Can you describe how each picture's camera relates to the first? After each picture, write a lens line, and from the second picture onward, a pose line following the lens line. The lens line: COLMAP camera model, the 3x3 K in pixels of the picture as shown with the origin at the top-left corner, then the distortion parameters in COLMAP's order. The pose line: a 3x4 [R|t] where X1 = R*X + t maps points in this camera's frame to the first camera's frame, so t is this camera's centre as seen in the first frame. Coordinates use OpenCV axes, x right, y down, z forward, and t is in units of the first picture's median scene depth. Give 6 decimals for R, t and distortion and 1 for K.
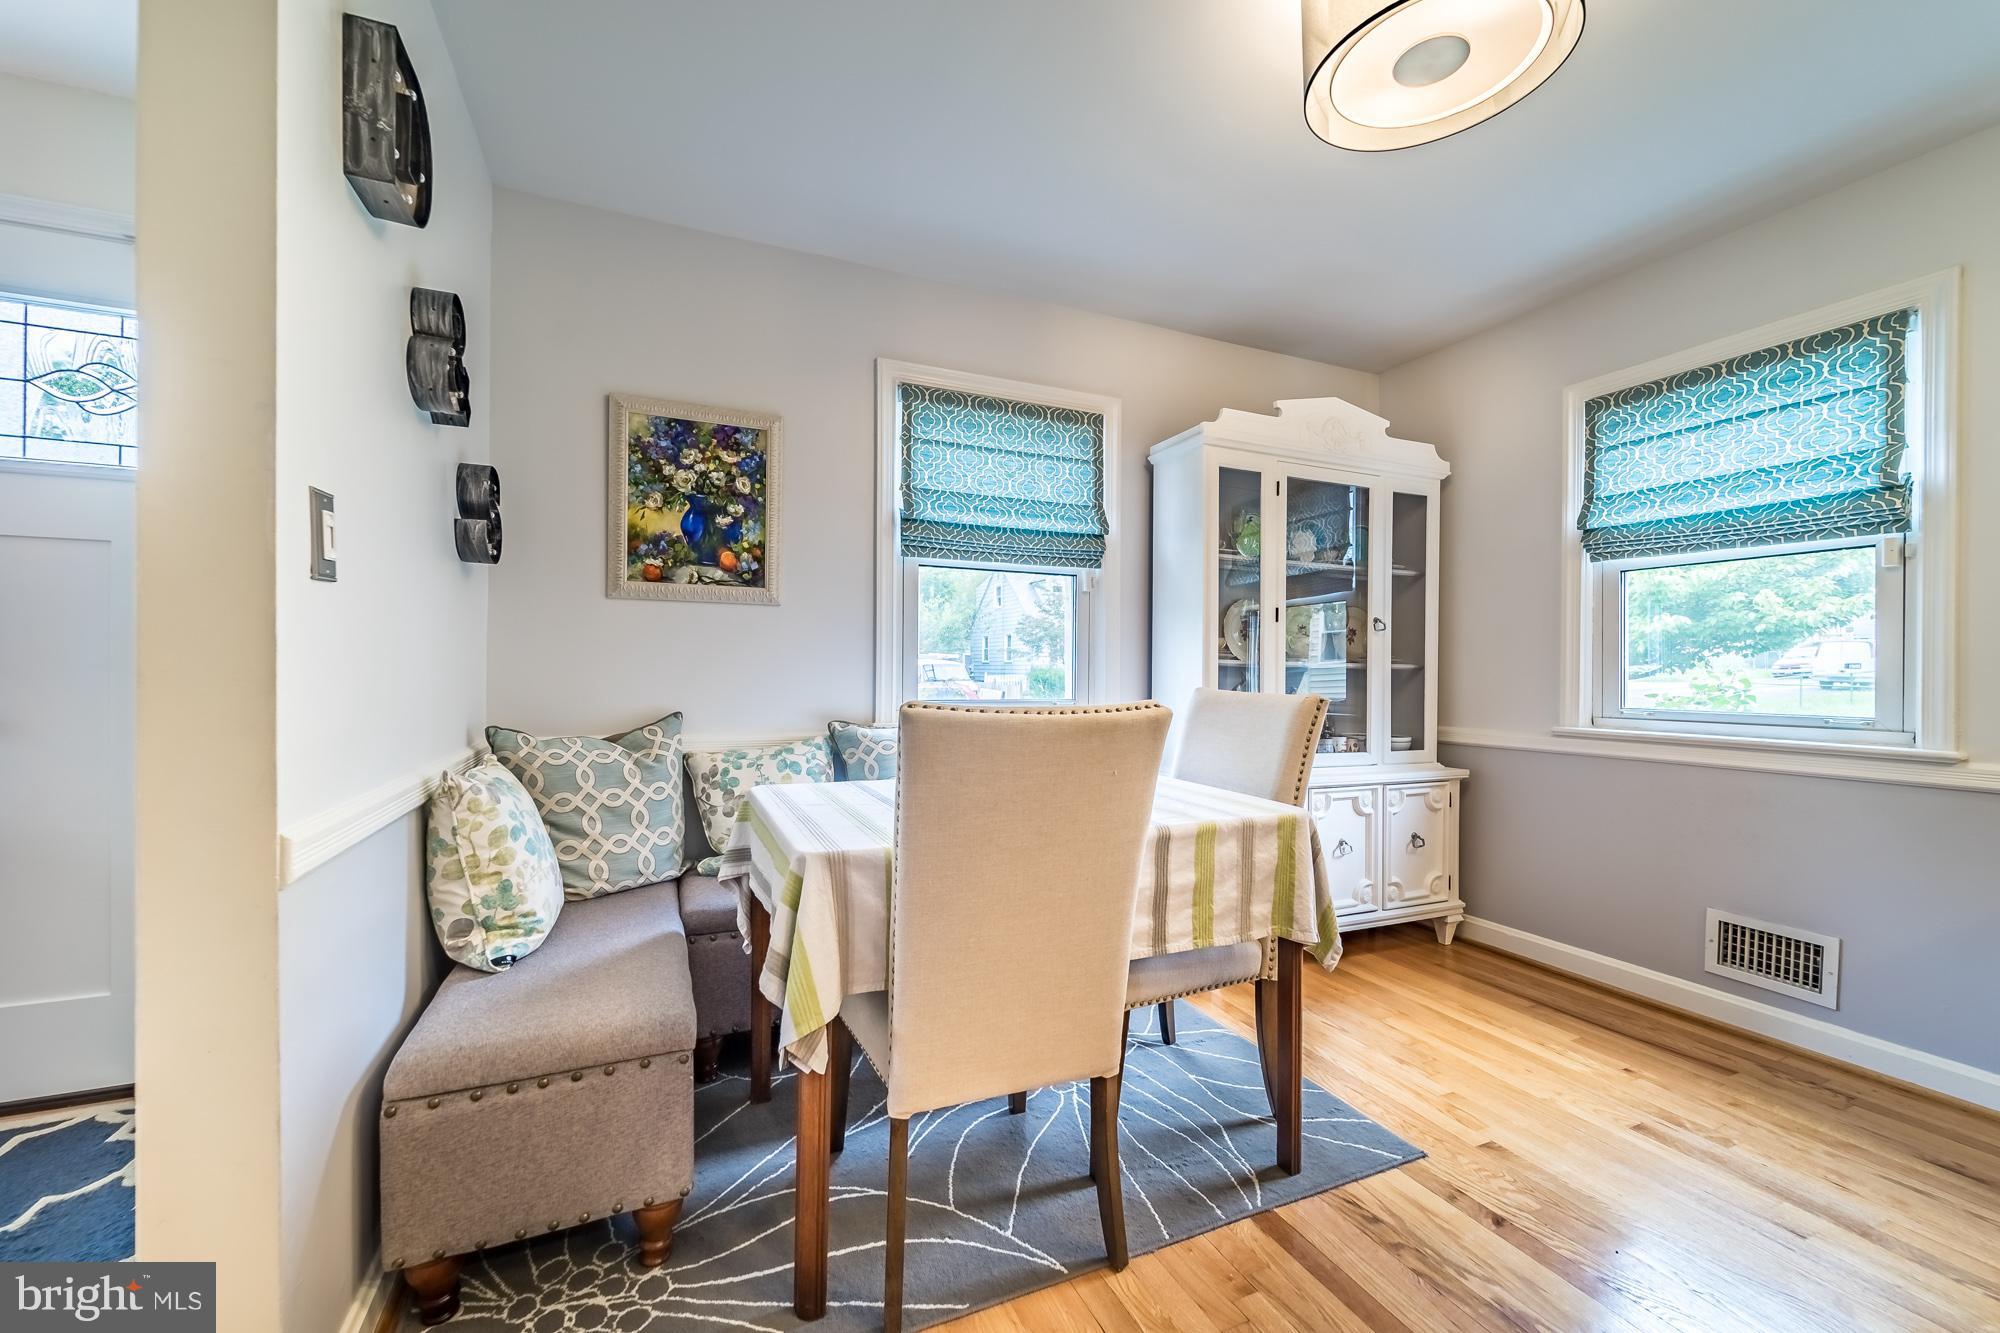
lens RADIAL K [[795.7, 0, 1004.2], [0, 795.7, 662.2], [0, 0, 1]] dist [0.000038, -0.001251]
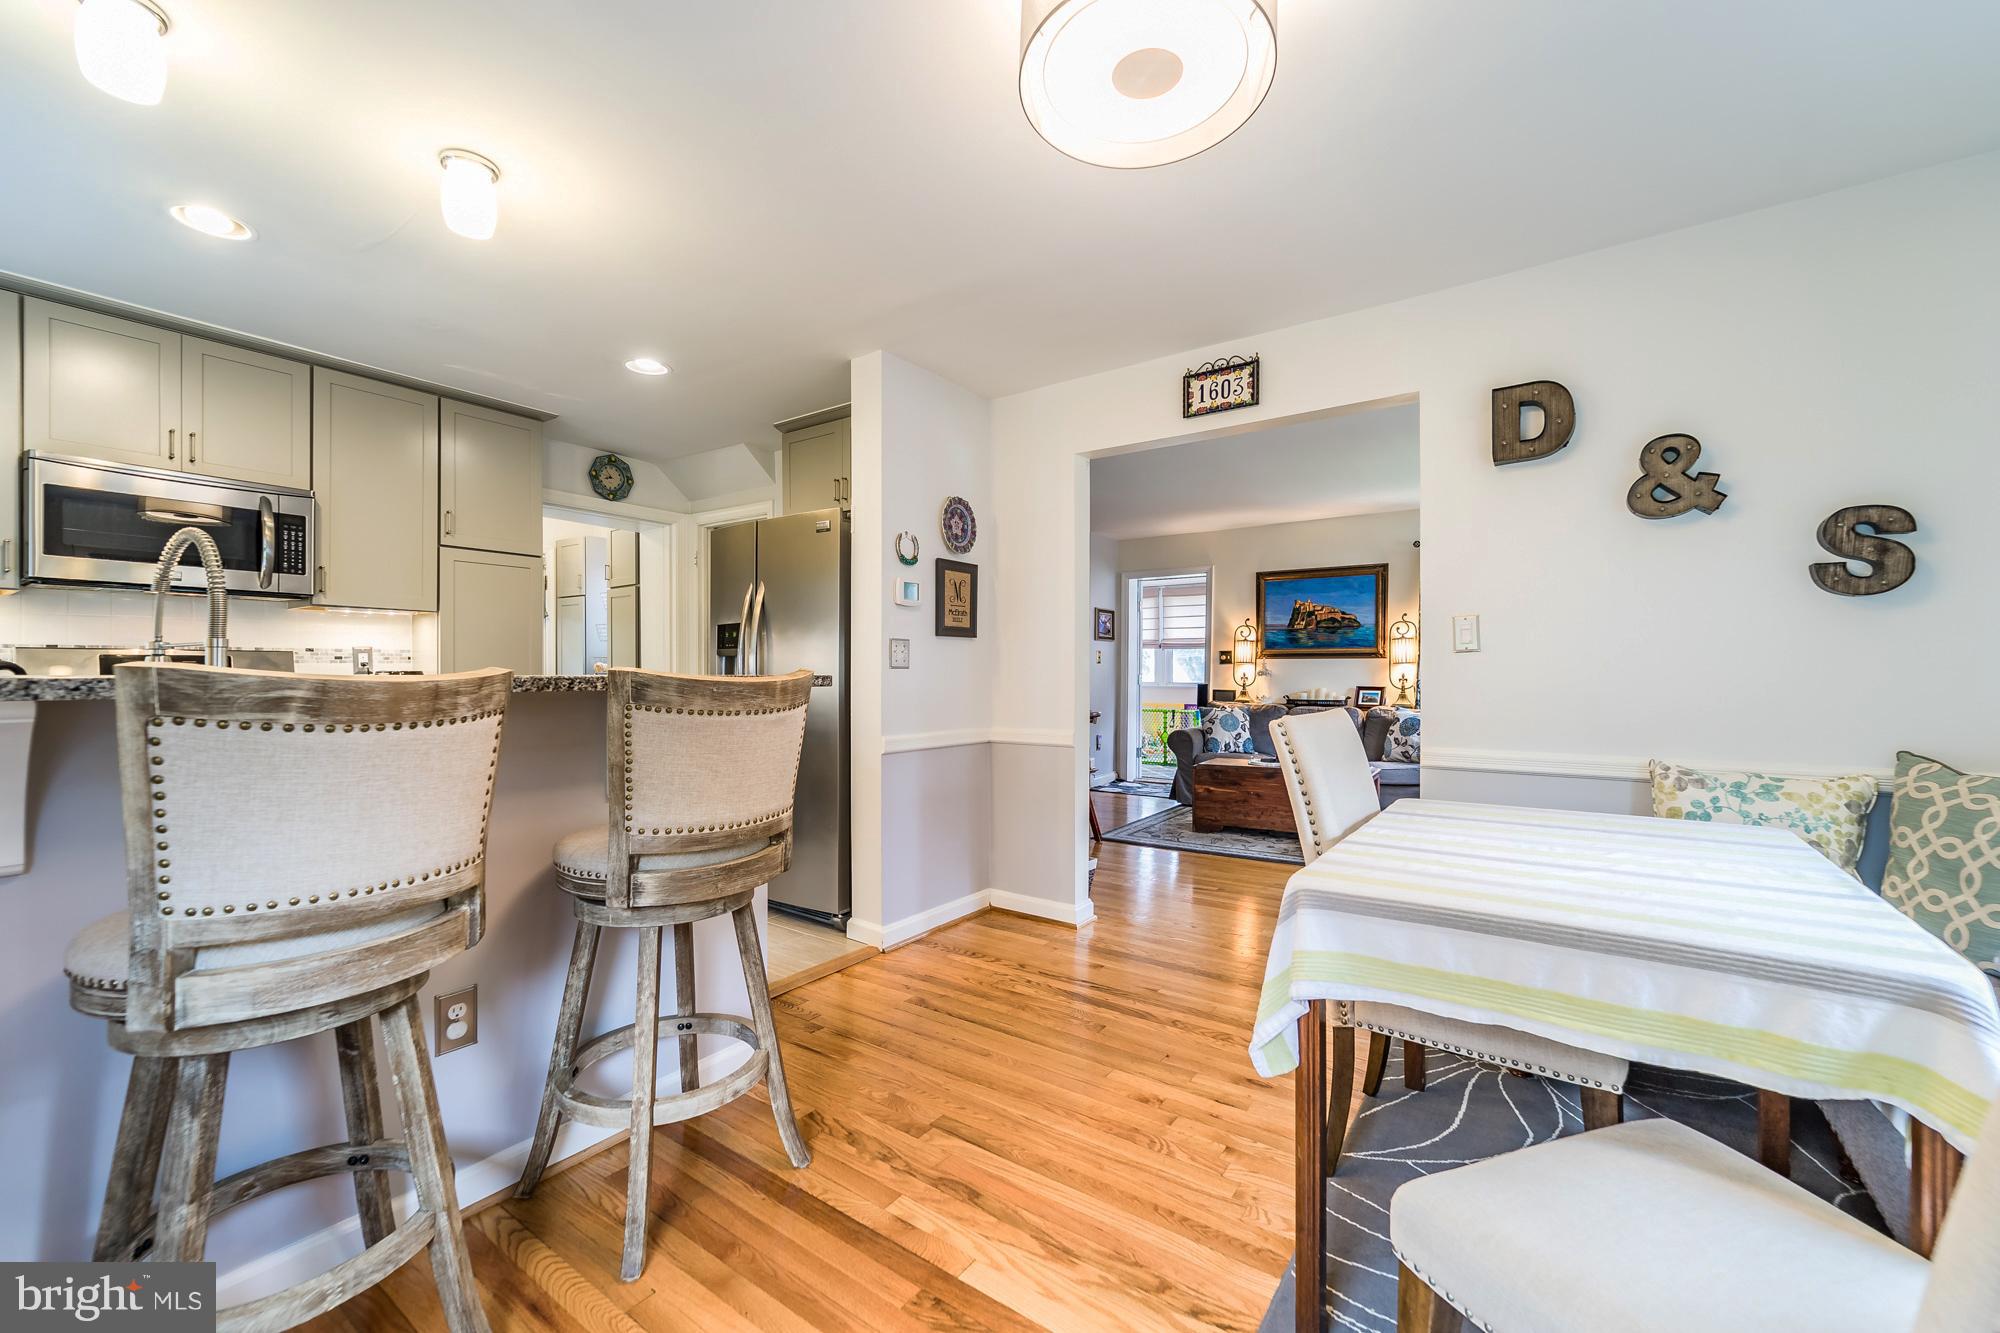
lens RADIAL K [[795.7, 0, 996.1], [0, 795.7, 672.6], [0, 0, 1]] dist [0.000038, -0.001251]
pose [[-0.856029, -0.005079, -0.516903, 0.637578], [-0.003039, 0.999984, -0.004793, -0.008037], [0.516919, -0.002532, -0.856031, 0.935403]]
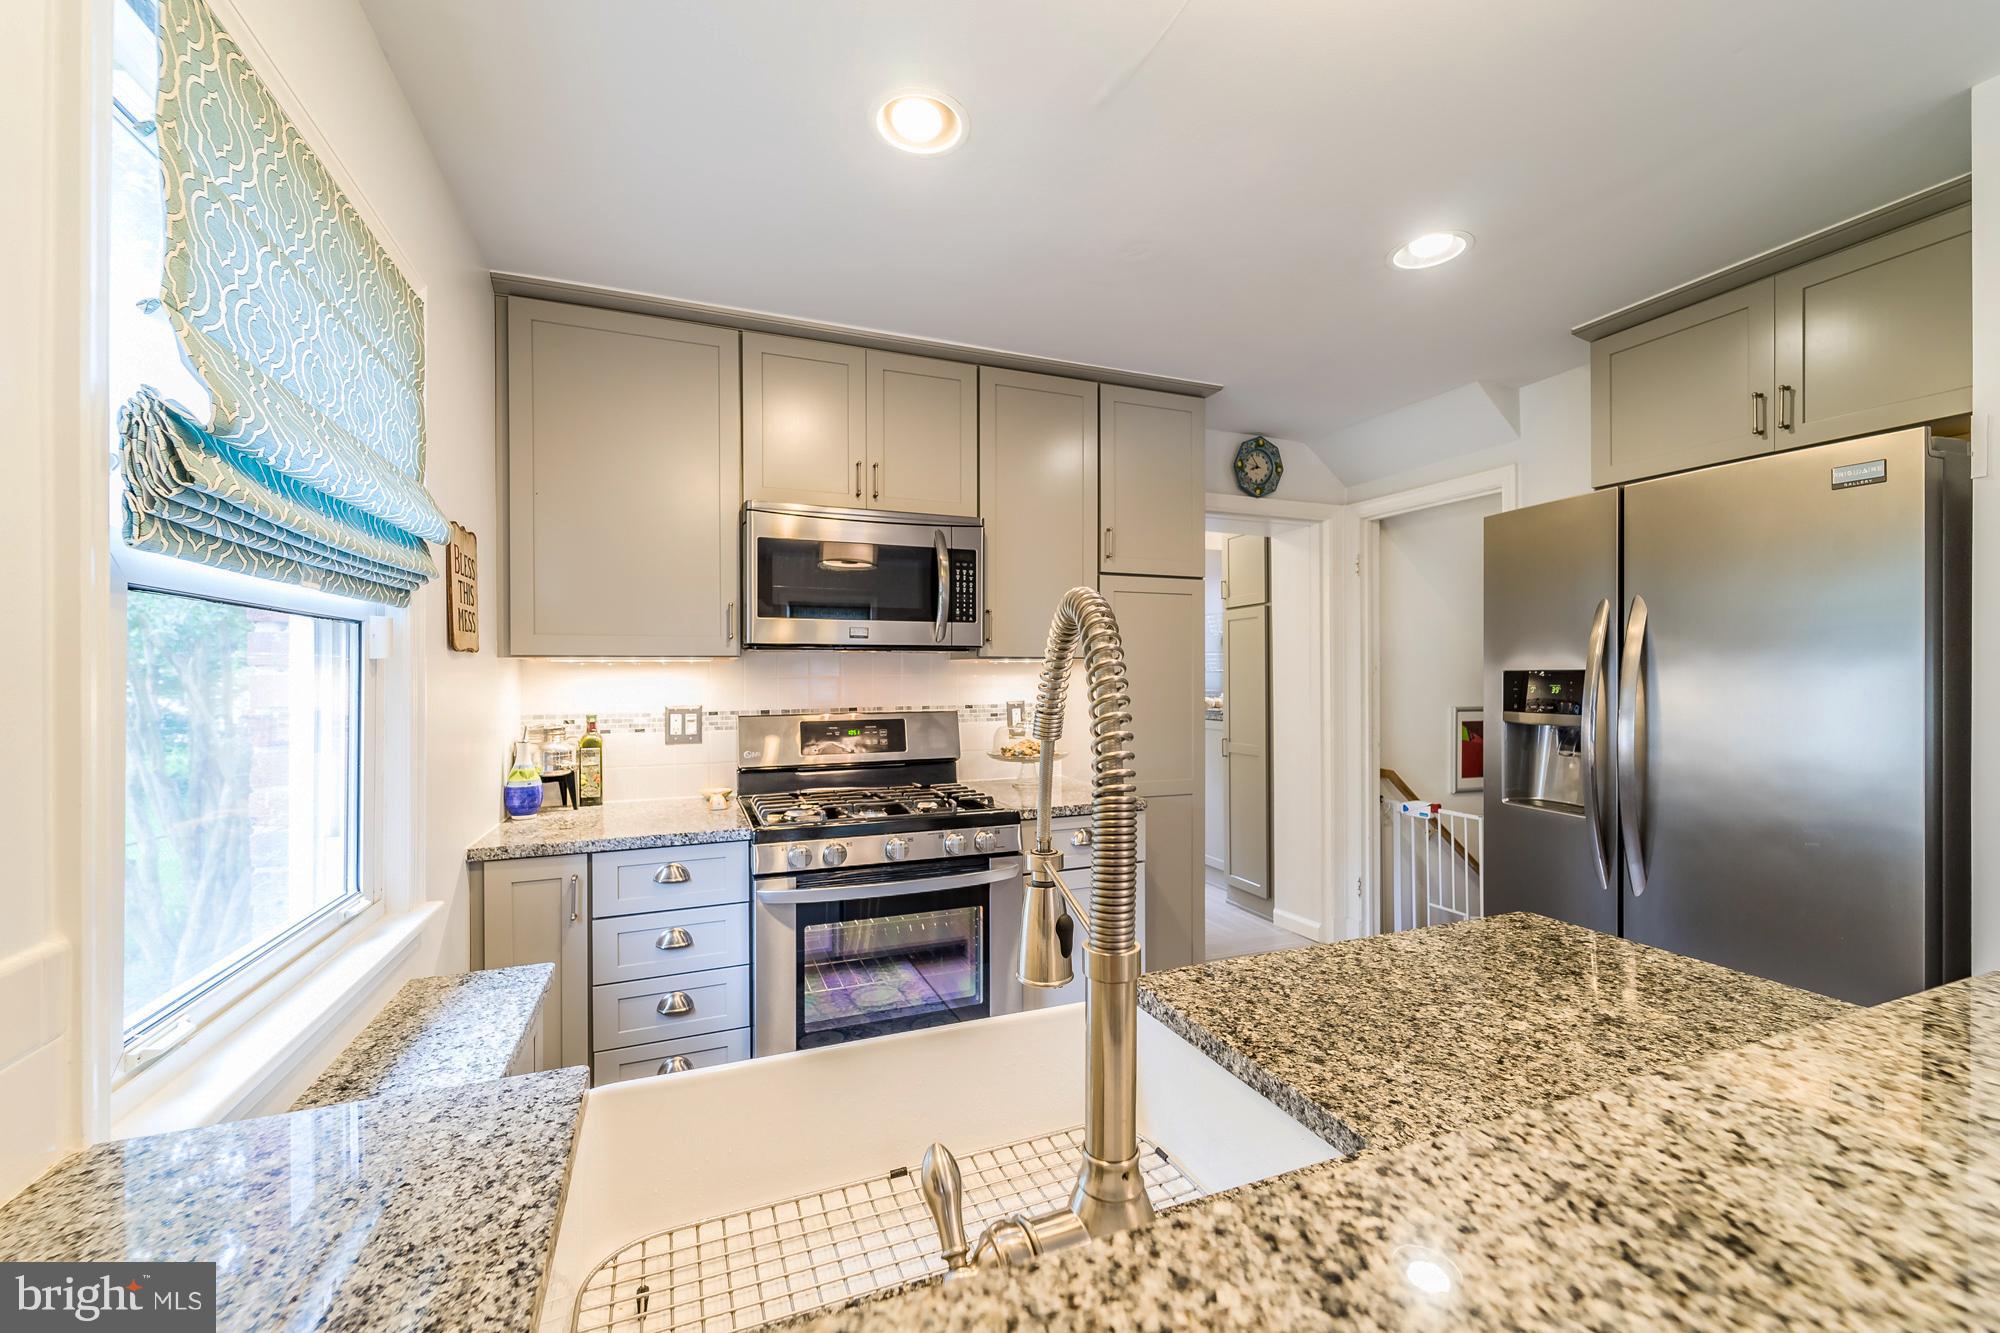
lens RADIAL K [[795.7, 0, 1002.6], [0, 795.7, 673.9], [0, 0, 1]] dist [0.000038, -0.001251]
pose [[-0.999114, -0.001567, 0.042048, 0.831083], [-0.001714, 0.999993, -0.003460, -0.089099], [-0.042042, -0.003529, -0.999110, 0.357971]]
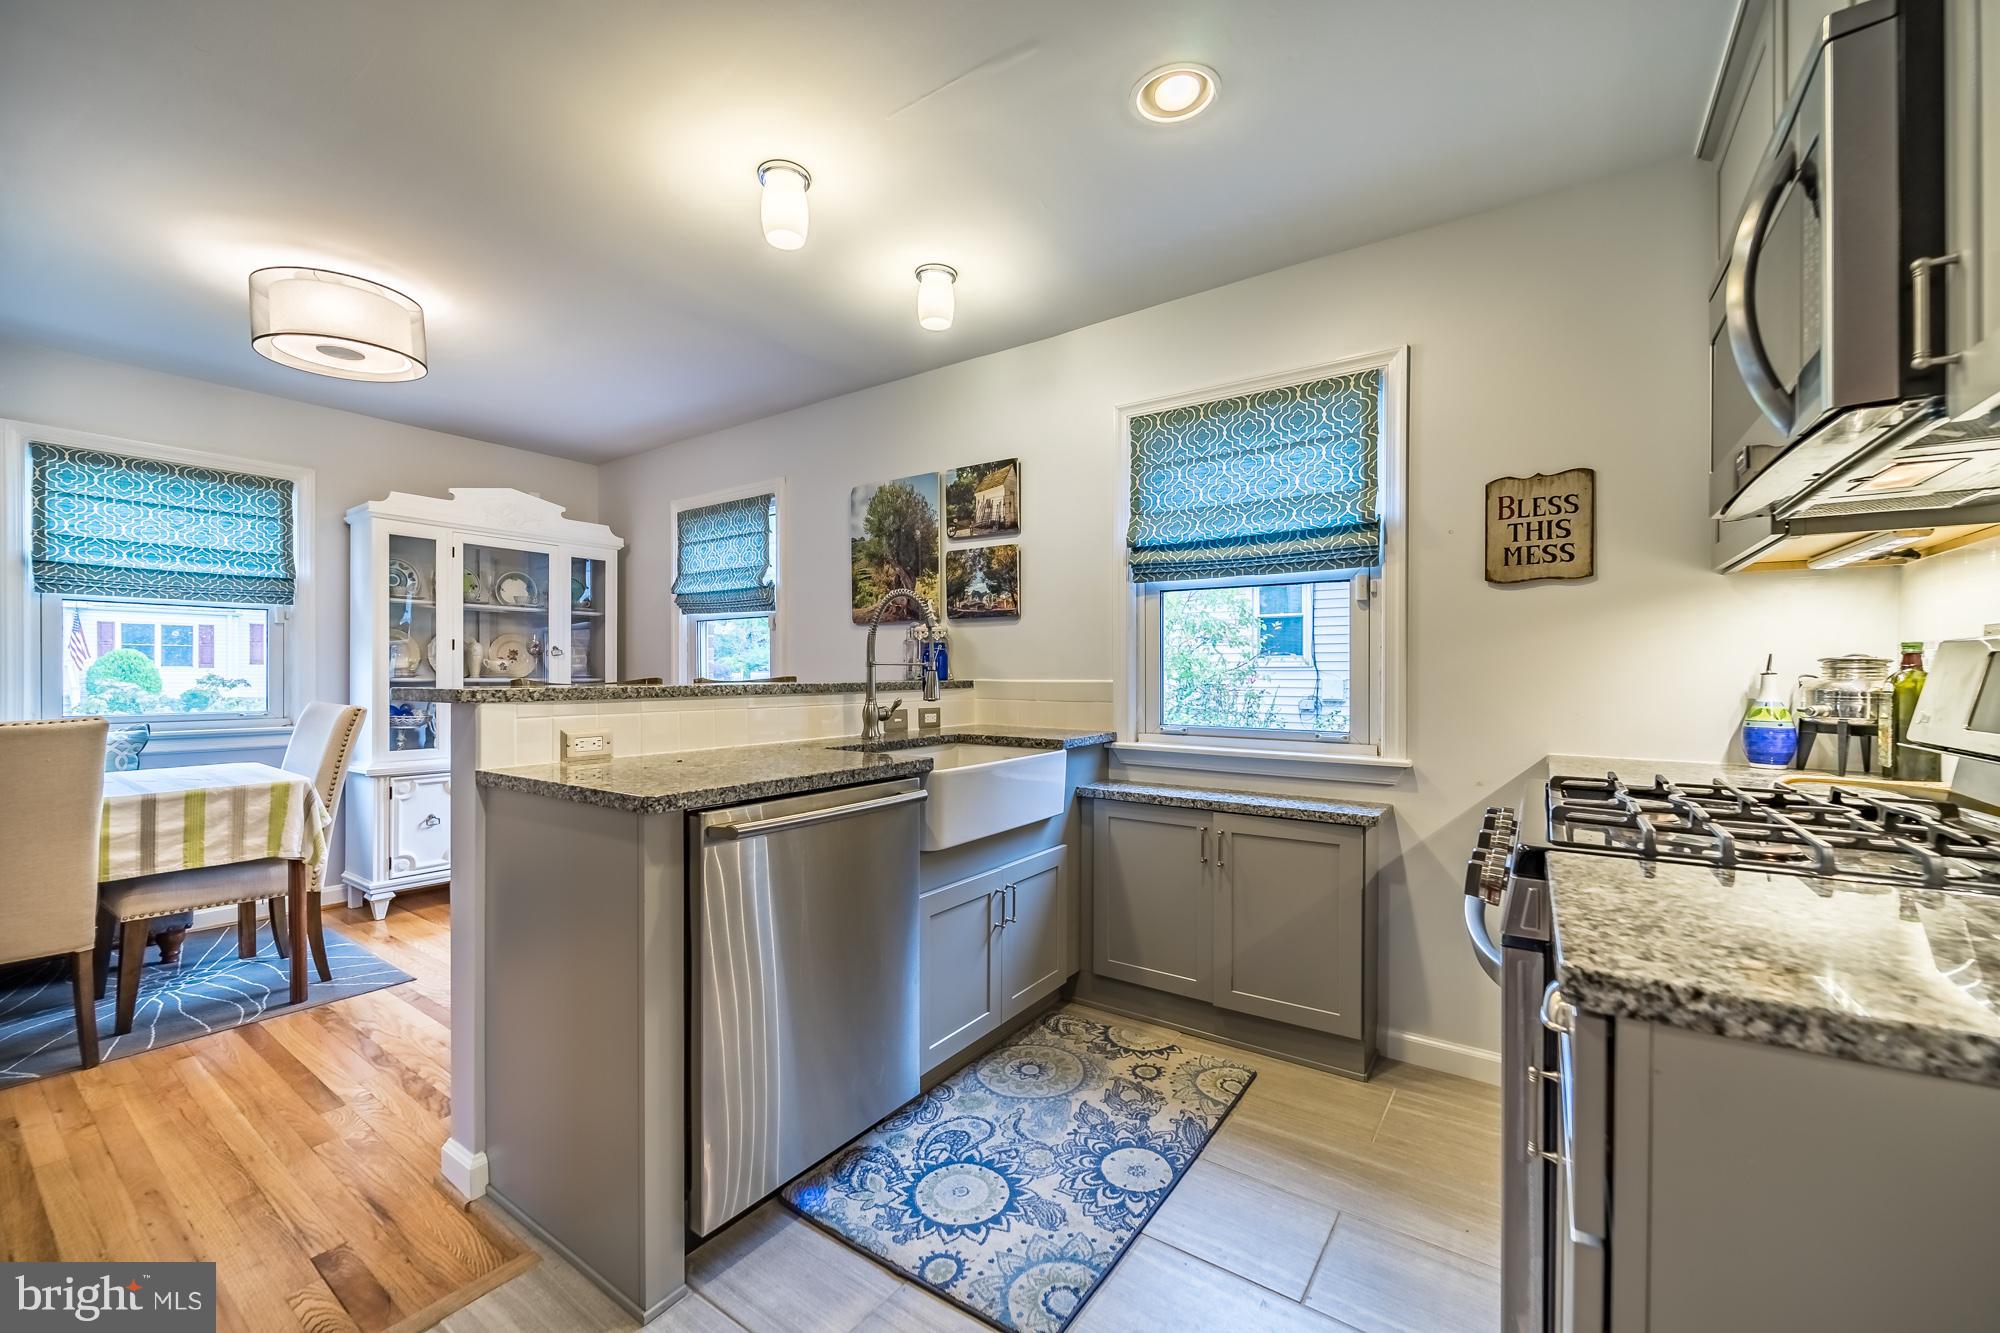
lens RADIAL K [[795.7, 0, 999.2], [0, 795.7, 664.3], [0, 0, 1]] dist [0.000038, -0.001251]
pose [[0.855026, -0.002869, 0.518577, 0.457493], [0.001040, 0.999992, 0.003818, -0.031734], [-0.518584, -0.002726, 0.855022, -0.686037]]
